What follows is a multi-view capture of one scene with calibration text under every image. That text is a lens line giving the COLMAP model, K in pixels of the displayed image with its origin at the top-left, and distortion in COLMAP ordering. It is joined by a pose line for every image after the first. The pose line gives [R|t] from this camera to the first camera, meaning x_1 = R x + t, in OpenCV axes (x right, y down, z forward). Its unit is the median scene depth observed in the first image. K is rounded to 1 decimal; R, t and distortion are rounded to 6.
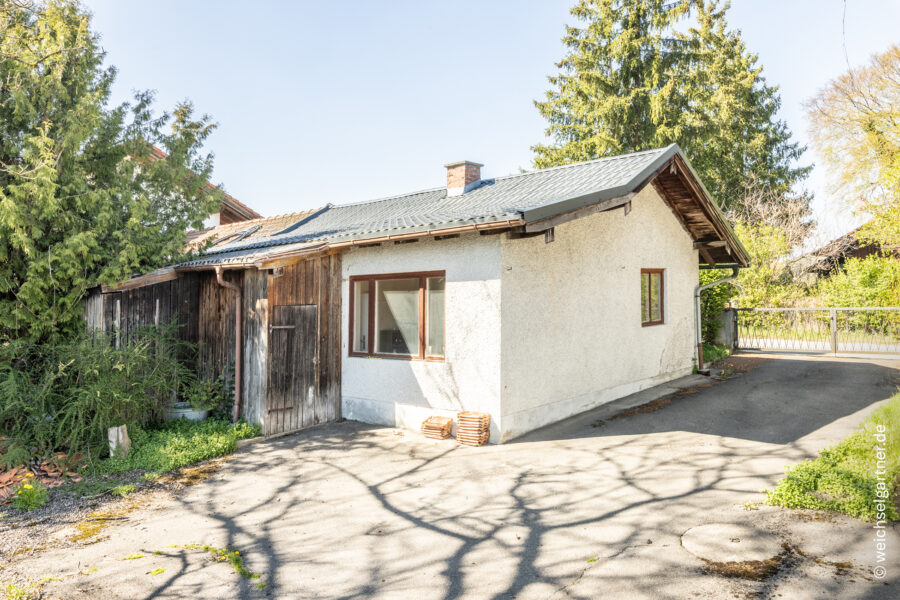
lens RADIAL K [[675.5, 0, 450.3], [0, 675.5, 273.8], [0, 0, 1]] dist [0.004241, 0.000803]
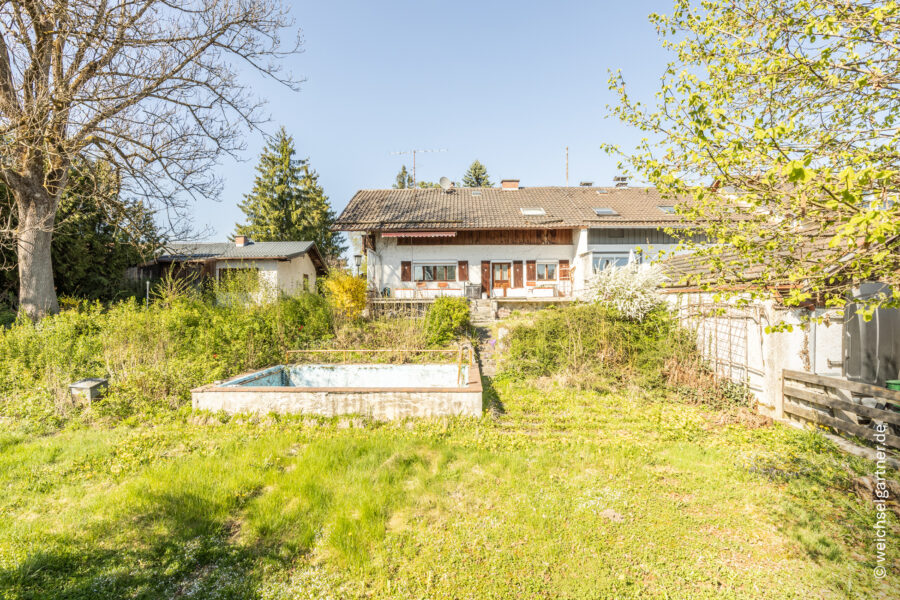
lens RADIAL K [[416.3, 0, 446.9], [0, 416.3, 313.0], [0, 0, 1]] dist [0.001054, -0.000089]
pose [[0.748849, 0.015665, 0.662555, -0.718876], [-0.035457, 0.999236, 0.016449, 0.161812], [-0.661791, -0.035810, 0.748832, -1.390415]]
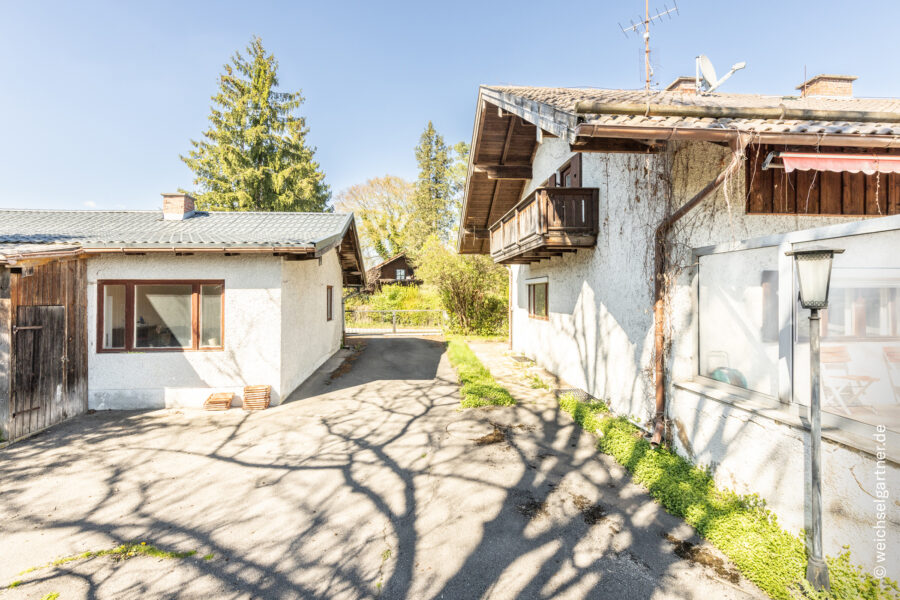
lens RADIAL K [[405.1, 0, 452.4], [0, 405.1, 306.0], [0, 0, 1]] dist [0.000804, -0.000082]
pose [[0.677421, 0.009301, 0.735537, -0.259531], [-0.036026, 0.999140, 0.020546, 0.012367], [-0.734713, -0.040417, 0.677173, 0.143763]]
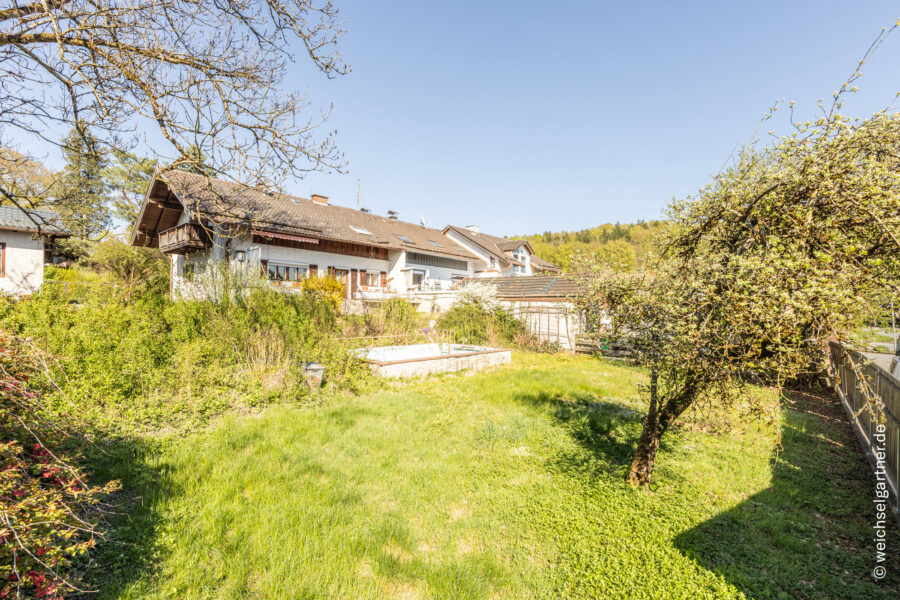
lens RADIAL K [[405.1, 0, 452.4], [0, 405.1, 306.0], [0, 0, 1]] dist [0.000804, -0.000082]
pose [[-0.010762, 0.040034, 0.999140, -1.506367], [-0.040160, 0.998375, -0.040436, 0.221970], [-0.999135, -0.040560, -0.009137, -0.707654]]
